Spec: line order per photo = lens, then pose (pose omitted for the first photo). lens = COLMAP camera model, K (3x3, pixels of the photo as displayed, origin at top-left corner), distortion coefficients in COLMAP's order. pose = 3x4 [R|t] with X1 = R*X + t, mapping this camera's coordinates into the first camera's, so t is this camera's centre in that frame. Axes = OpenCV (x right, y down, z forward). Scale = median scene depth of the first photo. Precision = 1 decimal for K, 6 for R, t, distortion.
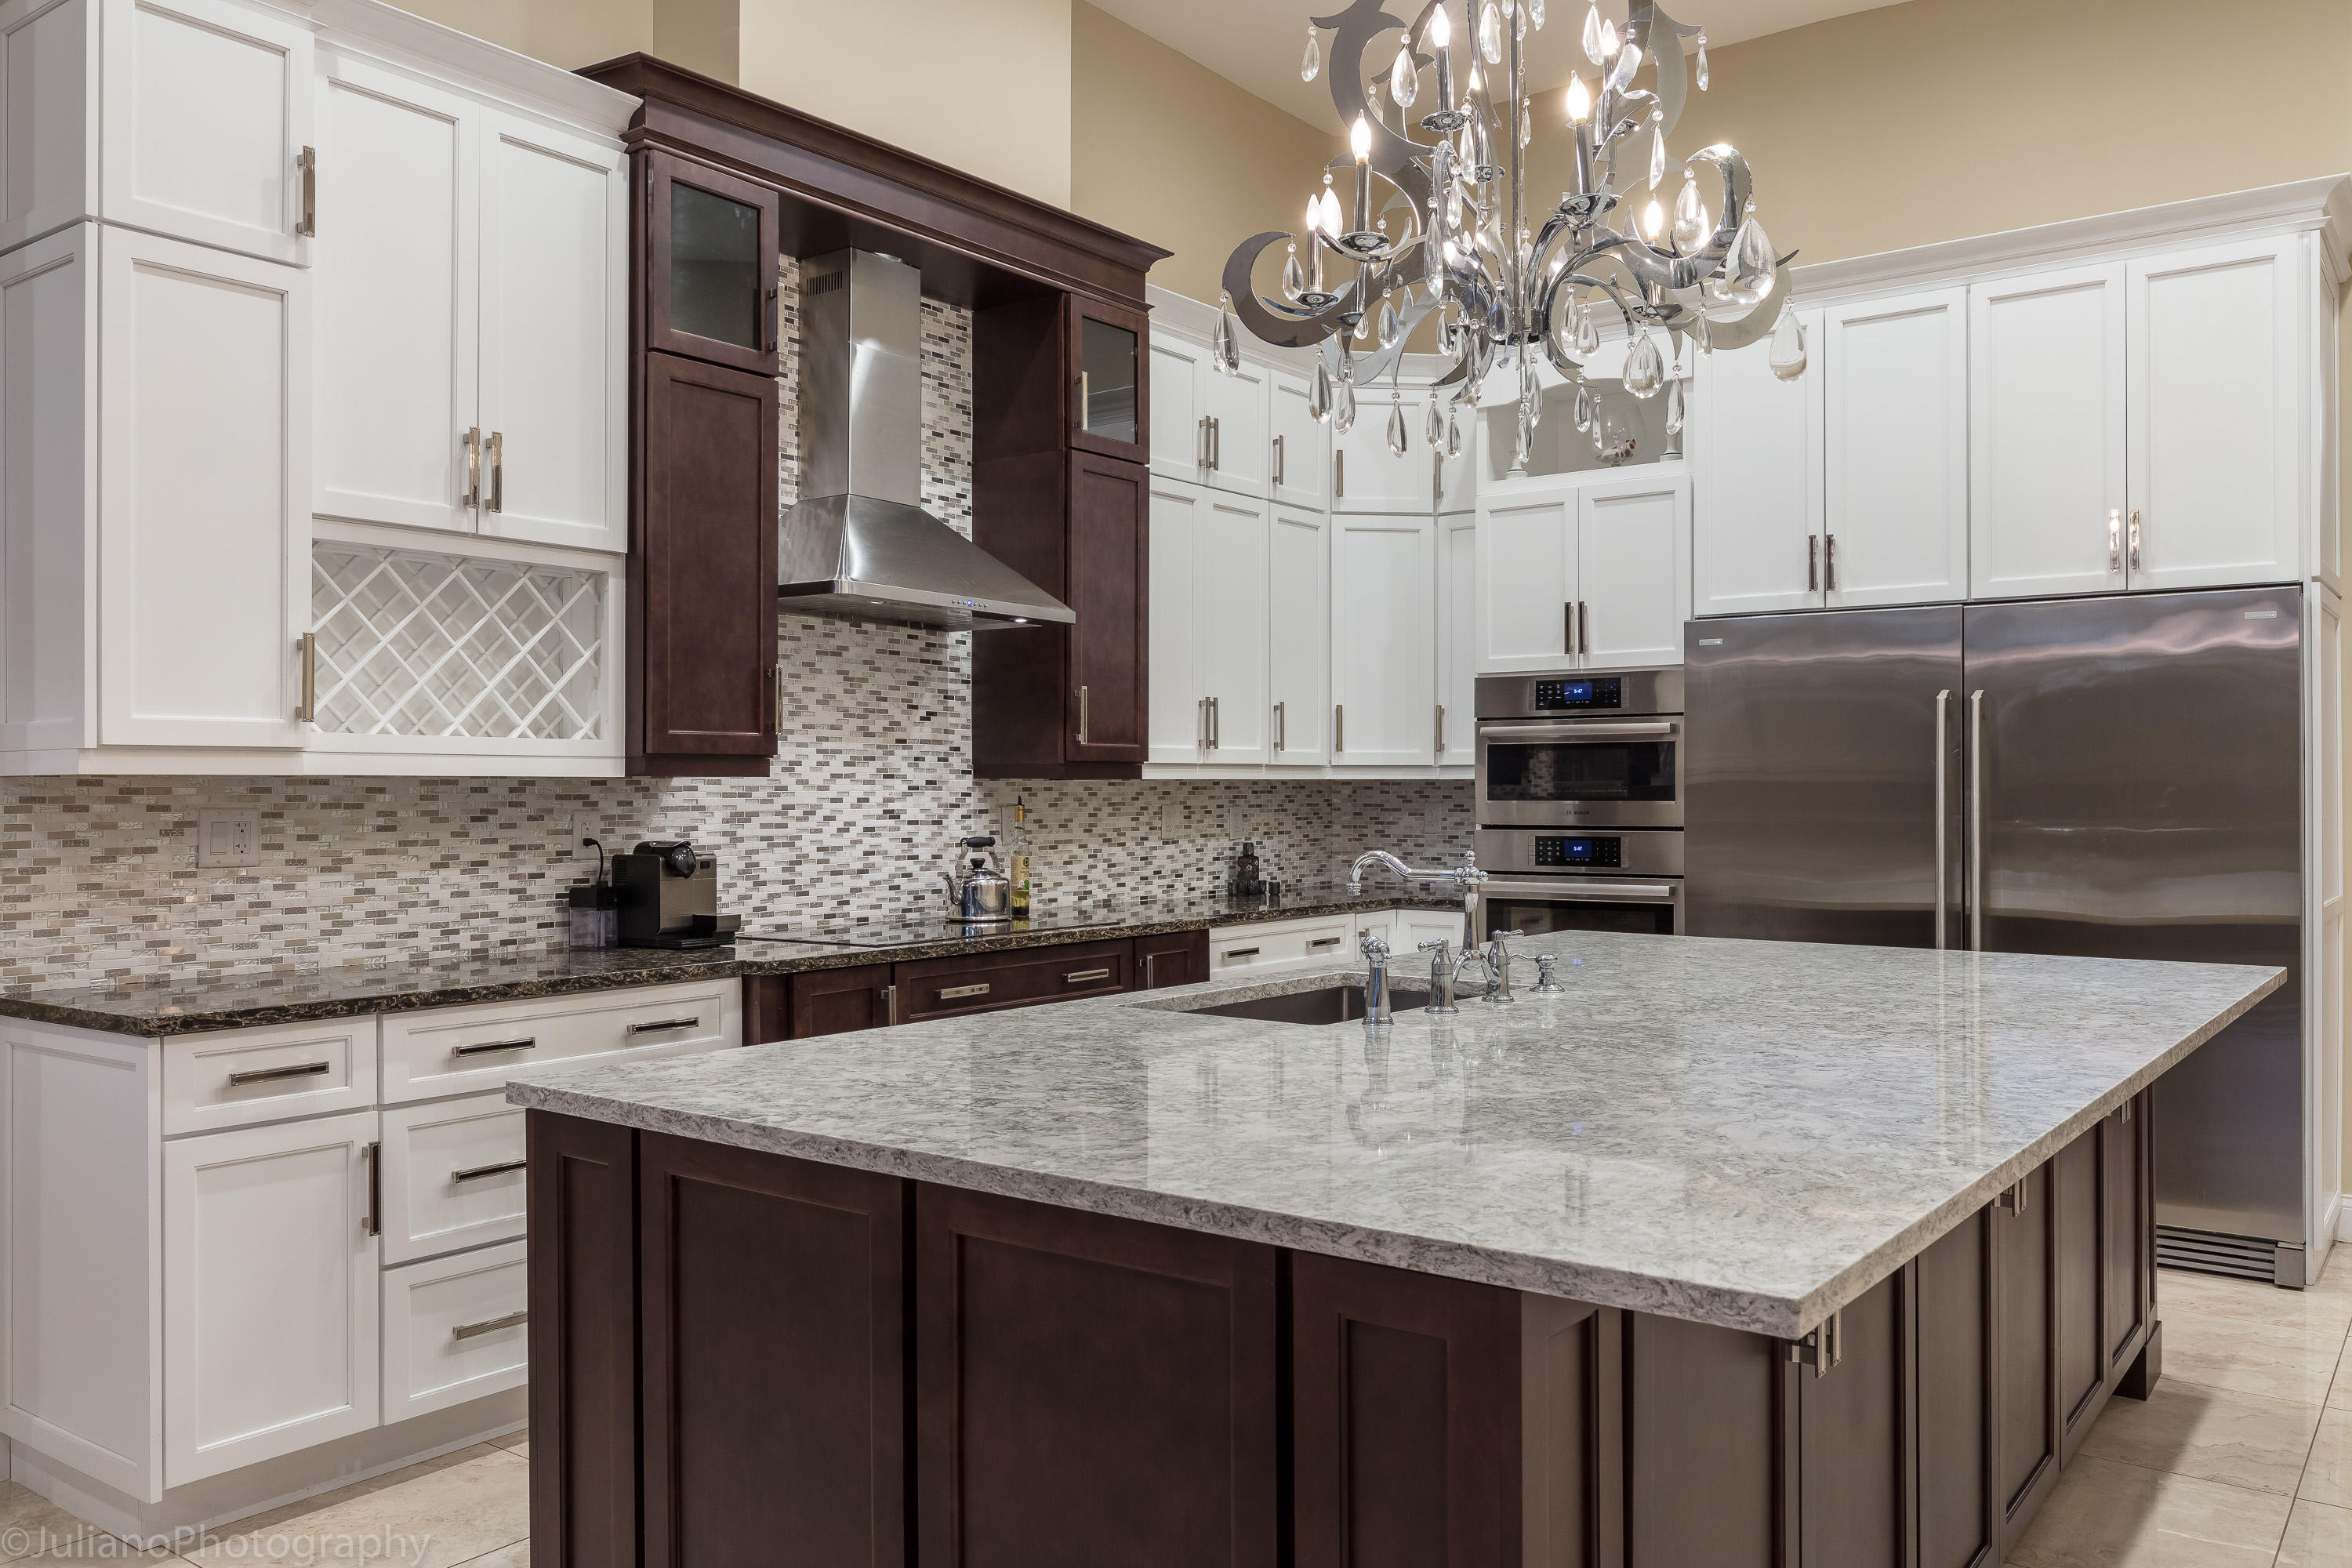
lens RADIAL K [[1796.8, 0, 1187.0], [0, 1796.8, 783.5], [0, 0, 1]] dist [0.004052, 0.008019]
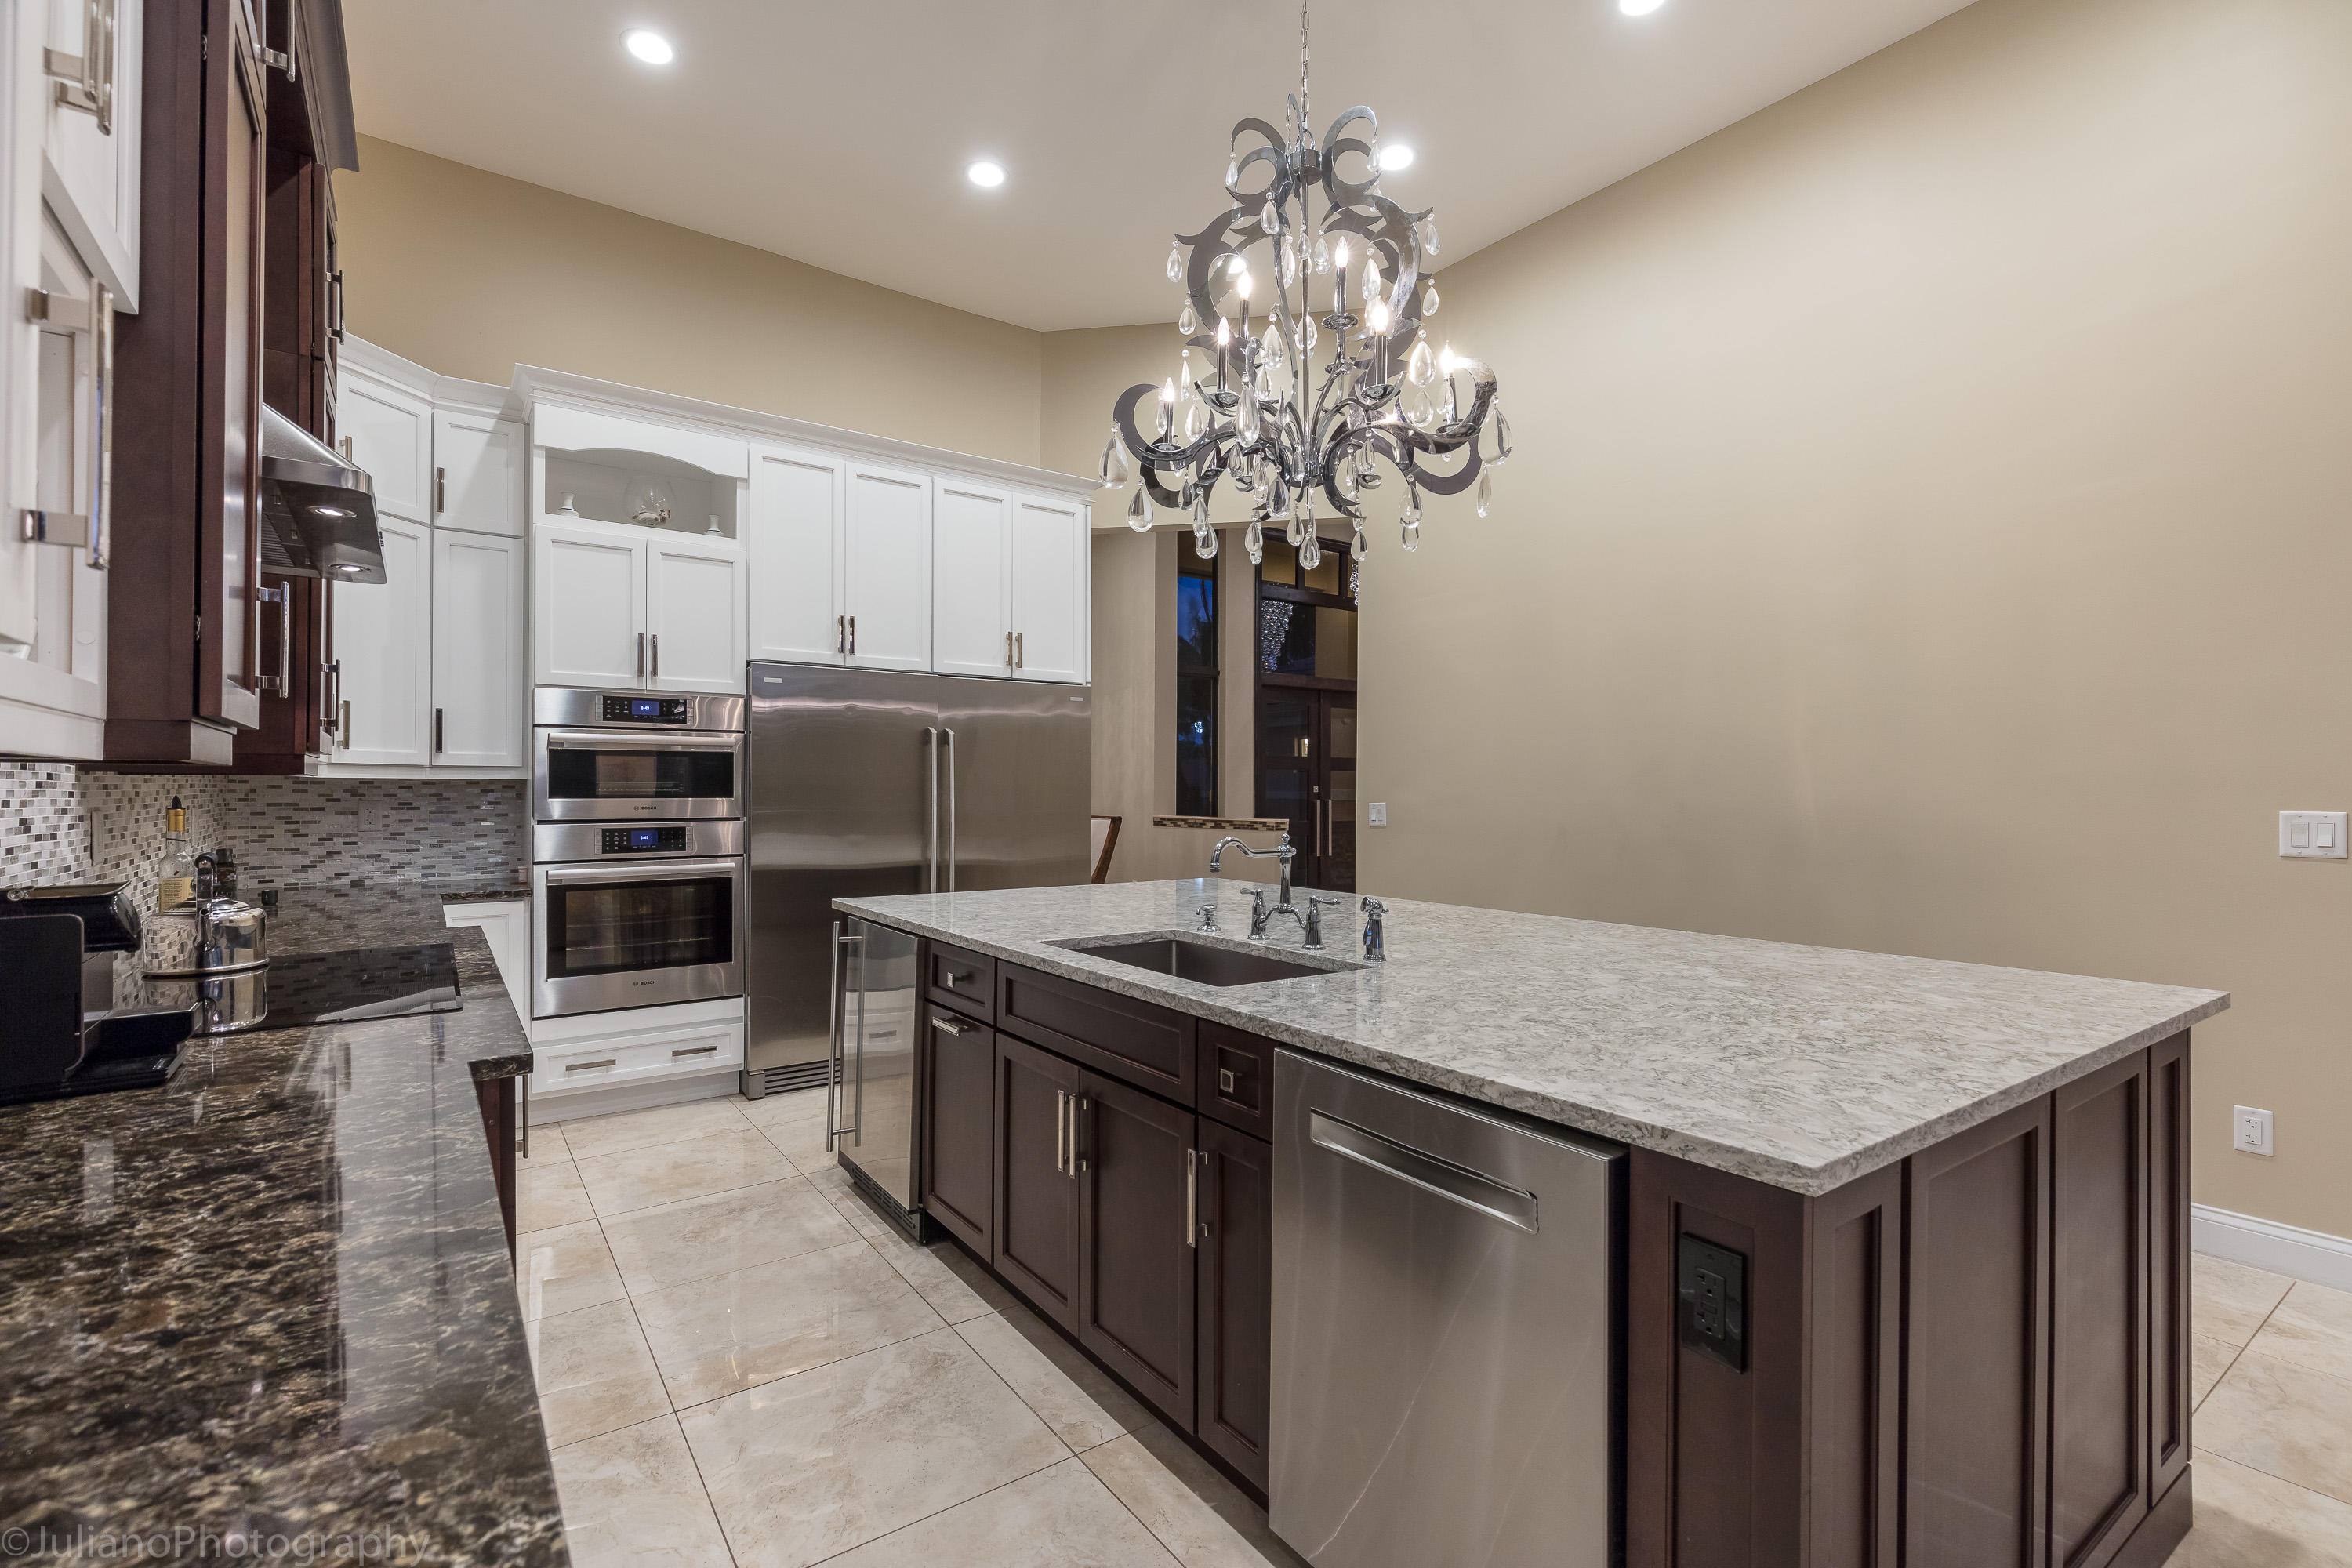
lens RADIAL K [[1056.3, 0, 1176.6], [0, 1056.3, 792.8], [0, 0, 1]] dist [0.008673, 0.000494]
pose [[0.305335, -0.001308, 0.952244, -0.440357], [-0.005605, 0.999979, 0.003170, 0.002391], [-0.952229, -0.006305, 0.305321, 0.544685]]
